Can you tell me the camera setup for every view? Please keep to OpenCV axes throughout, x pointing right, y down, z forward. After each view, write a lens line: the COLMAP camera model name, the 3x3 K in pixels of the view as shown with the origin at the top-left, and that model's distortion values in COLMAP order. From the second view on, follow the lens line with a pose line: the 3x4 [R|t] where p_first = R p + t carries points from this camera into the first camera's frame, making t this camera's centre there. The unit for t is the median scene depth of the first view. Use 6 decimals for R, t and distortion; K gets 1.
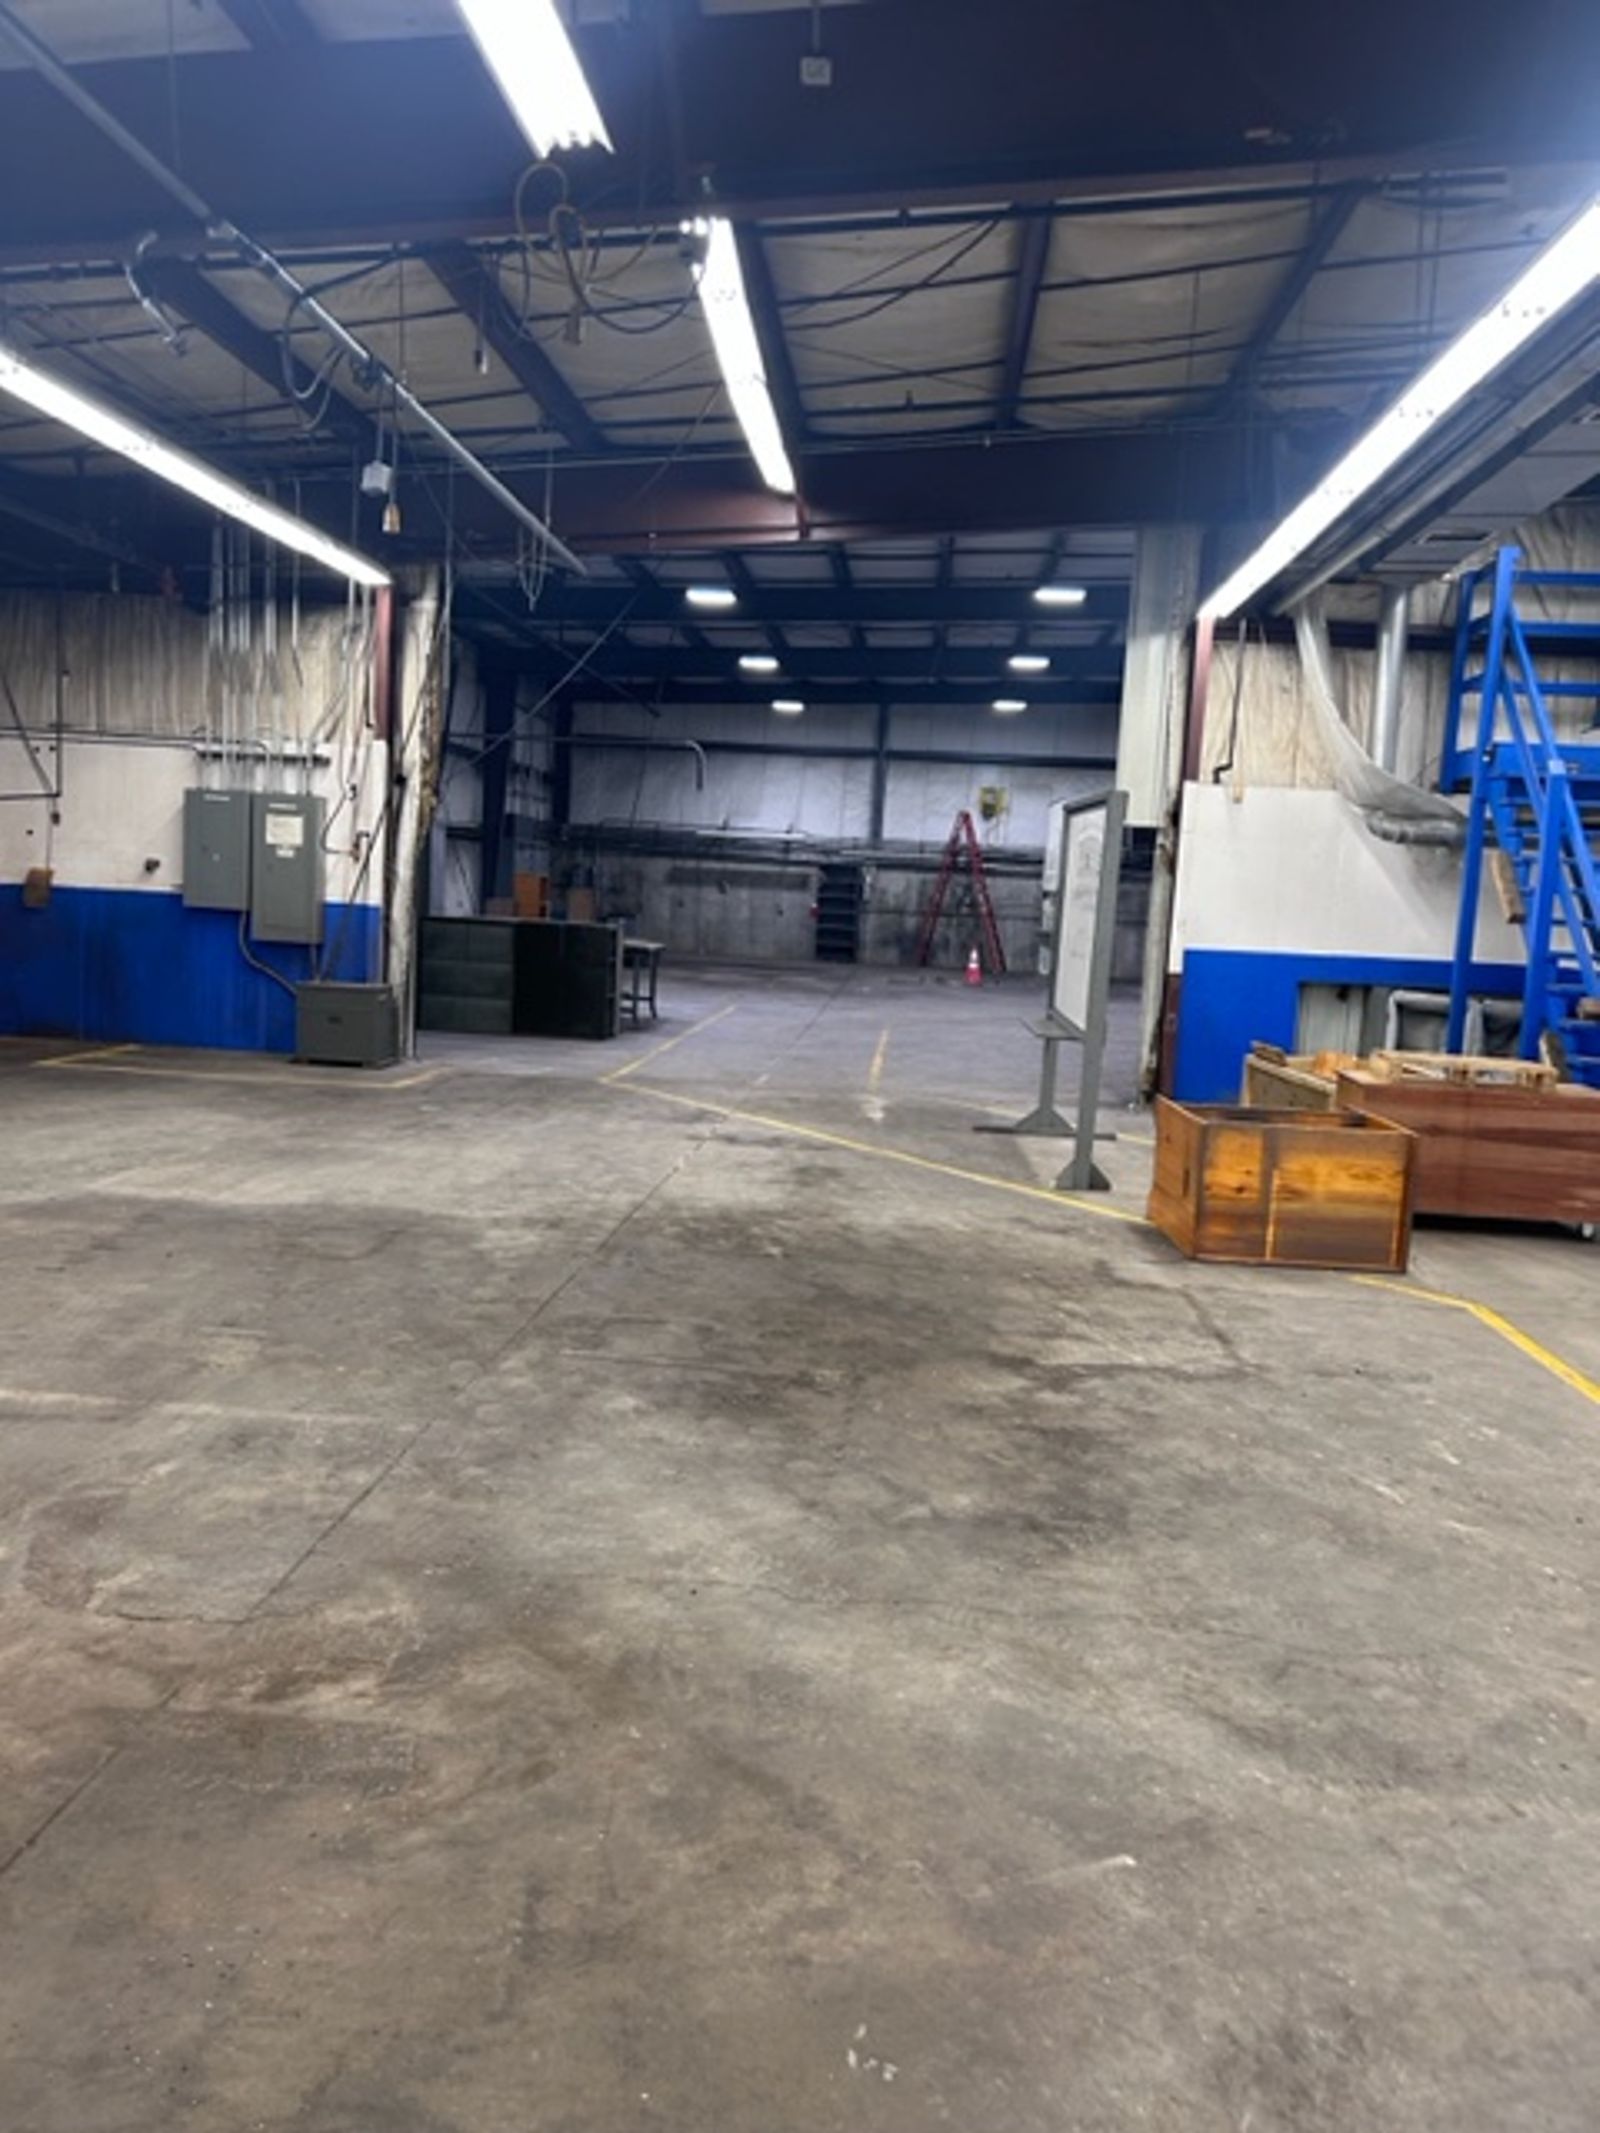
lens RADIAL K [[1607.4, 0, 800.0], [0, 1607.4, 1066.5], [0, 0, 1]] dist [0.114658, -0.179816]
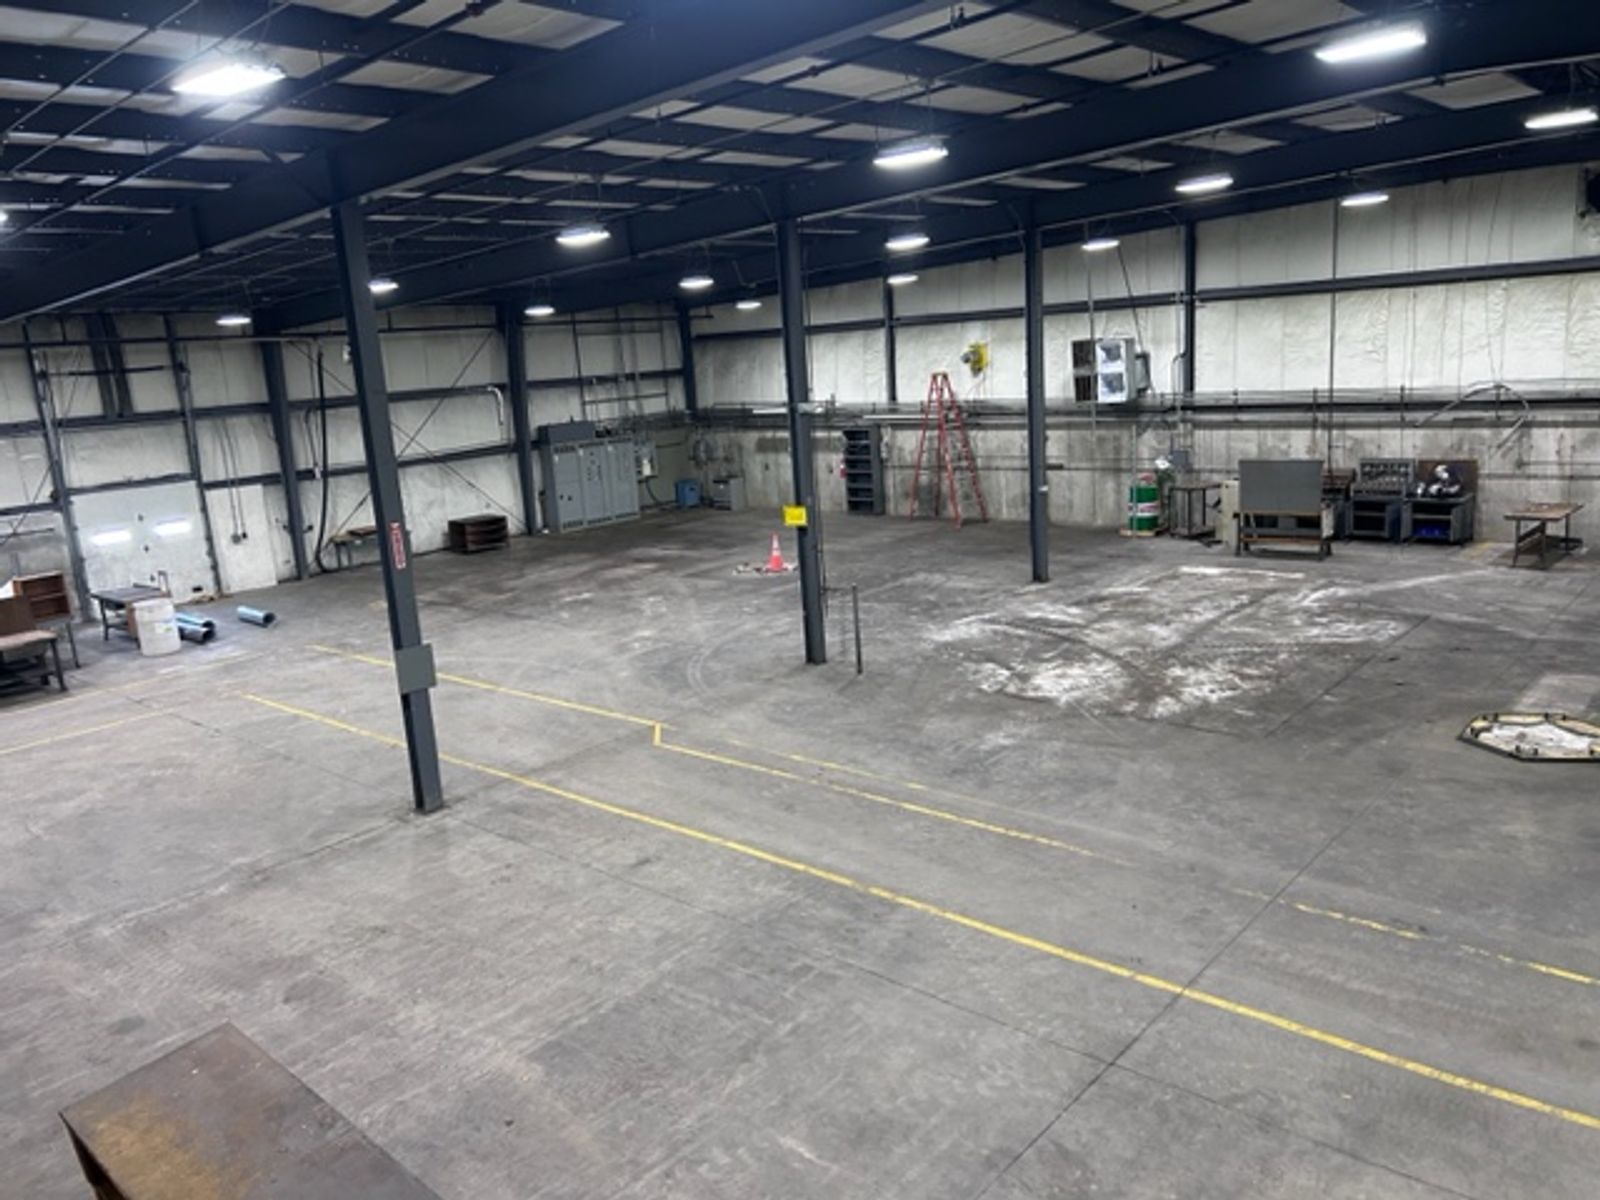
lens RADIAL K [[1205.8, 0, 800.0], [0, 1205.8, 600.0], [0, 0, 1]] dist [0.114658, -0.179816]
pose [[0.779259, 0.022553, -0.626296, 0.515509], [0.044787, 0.994793, 0.091548, -0.085290], [0.625099, -0.099389, 0.774192, 0.312901]]
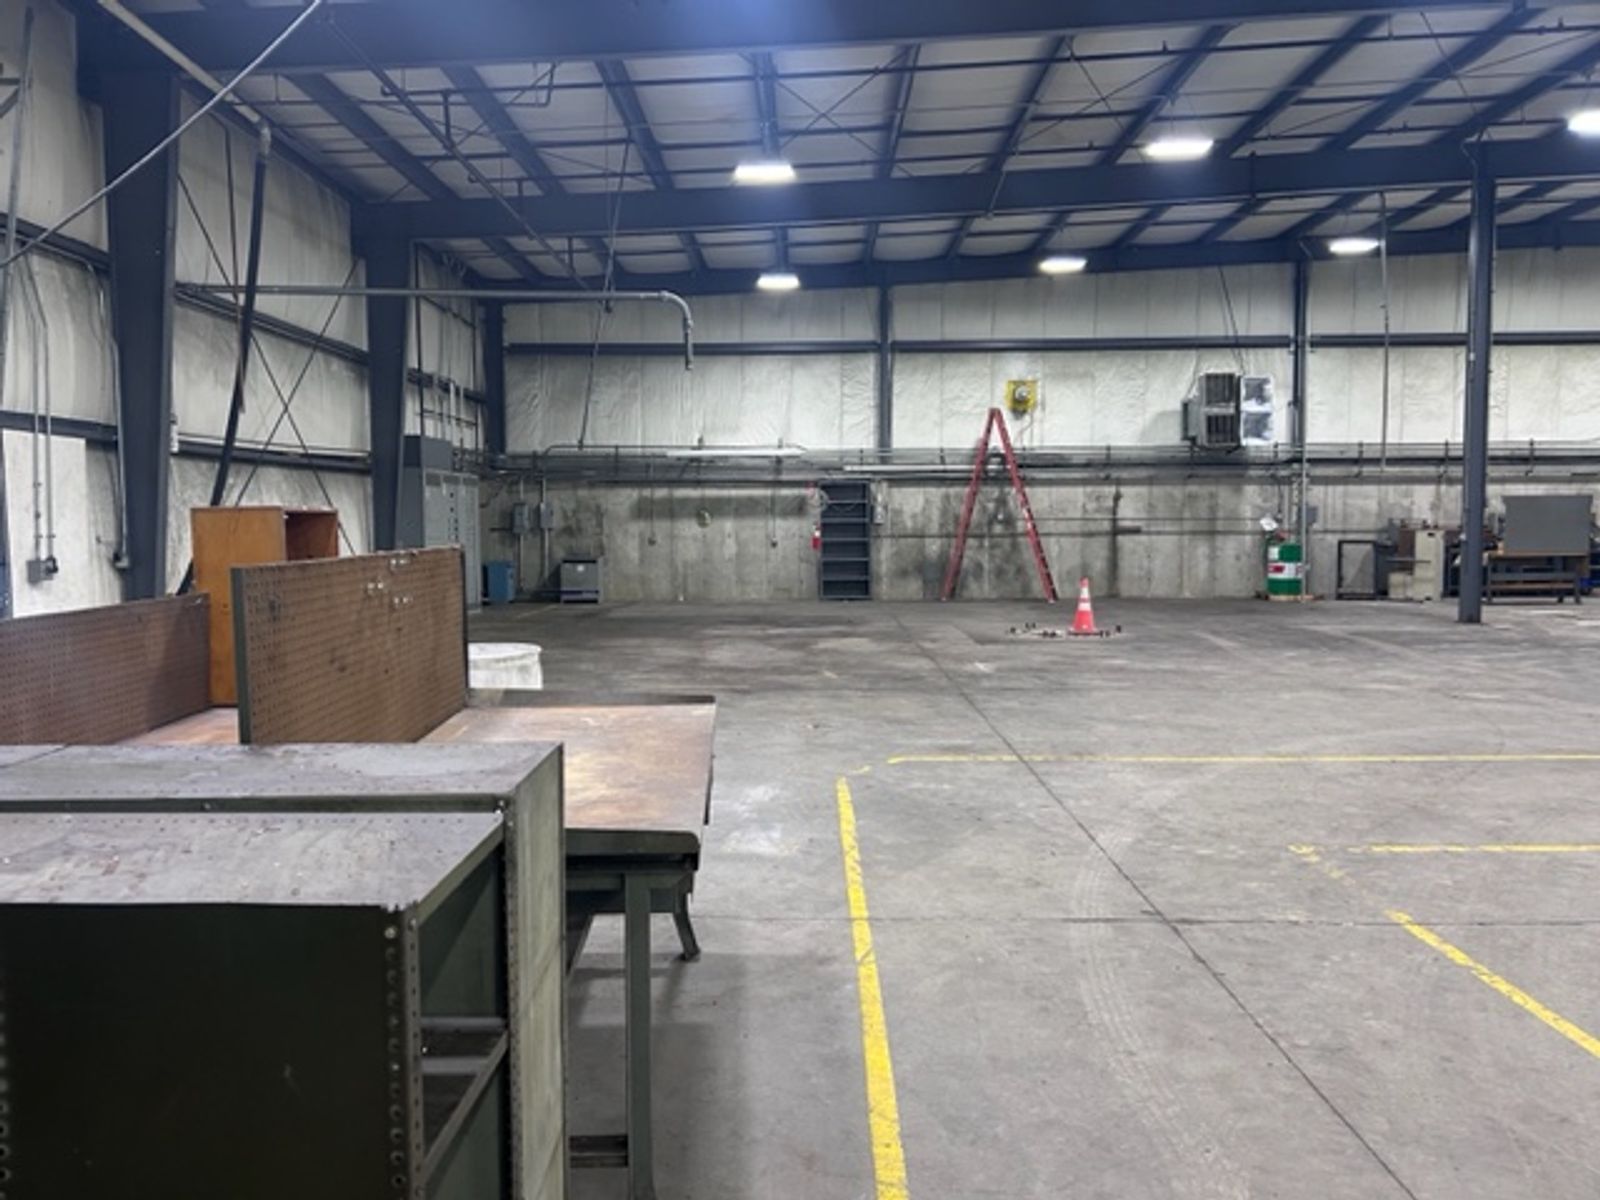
lens RADIAL K [[1202.7, 0, 800.0], [0, 1202.7, 600.0], [0, 0, 1]] dist [0.086777, -0.087905]
pose [[0.996336, -0.065343, 0.055180, -0.035191], [0.067583, 0.996922, -0.039740, -0.042975], [-0.052413, 0.043324, 0.997685, 0.392626]]
